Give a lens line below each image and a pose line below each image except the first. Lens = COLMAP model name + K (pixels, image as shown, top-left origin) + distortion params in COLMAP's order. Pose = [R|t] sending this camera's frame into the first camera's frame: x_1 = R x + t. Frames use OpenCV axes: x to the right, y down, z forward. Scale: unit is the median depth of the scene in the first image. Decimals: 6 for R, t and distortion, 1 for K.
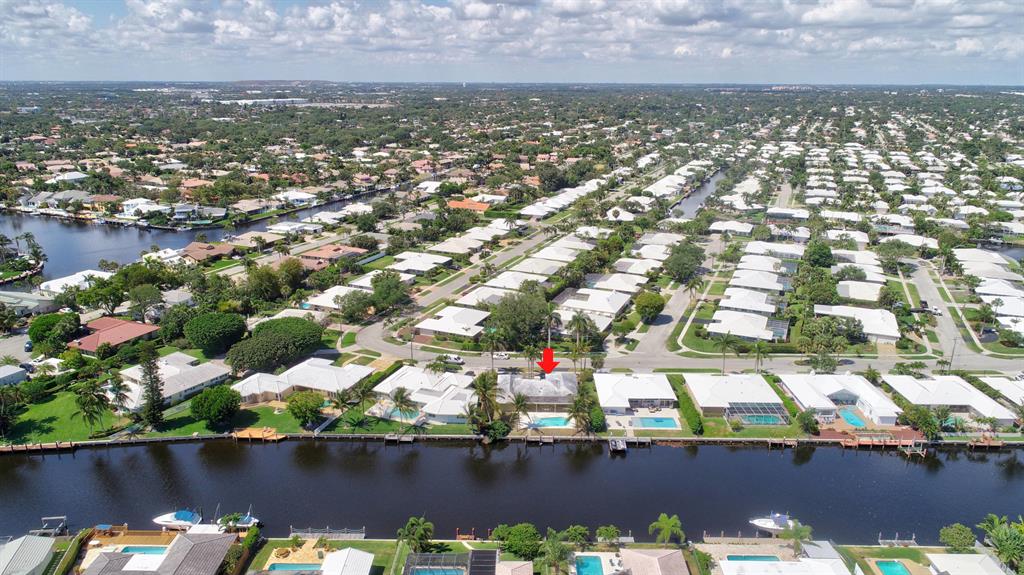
lens RADIAL K [[716.3, 0, 559.2], [0, 716.3, 287.0], [0, 0, 1]] dist [-0.004944, -0.003171]
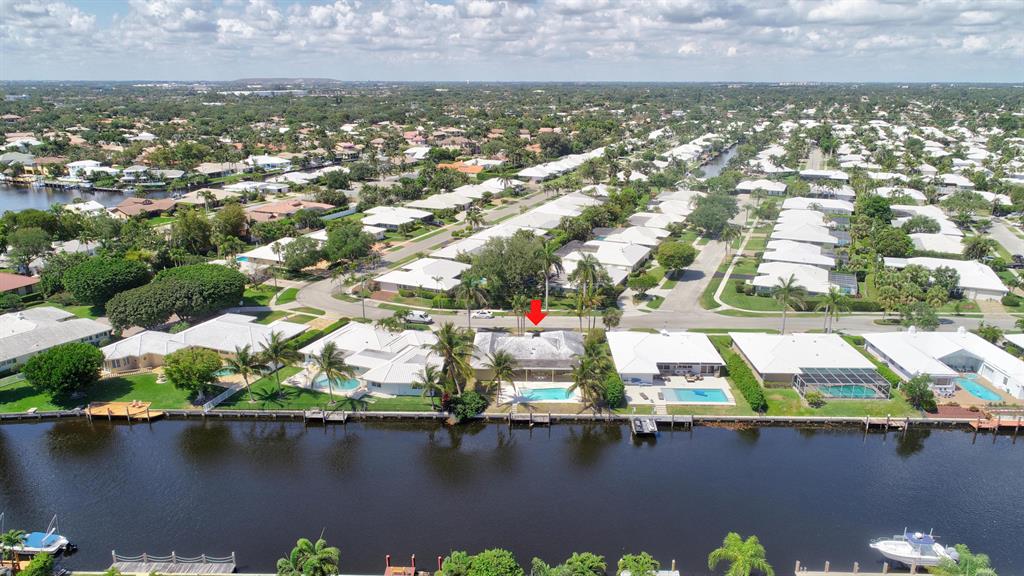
lens RADIAL K [[690.5, 0, 512.0], [0, 690.5, 288.0], [0, 0, 1]] dist [-0.004120, 0.000566]
pose [[0.996360, -0.021073, -0.082596, 0.006556], [0.020564, 0.999764, -0.007011, 0.045430], [0.082724, 0.005287, 0.996558, 0.165746]]
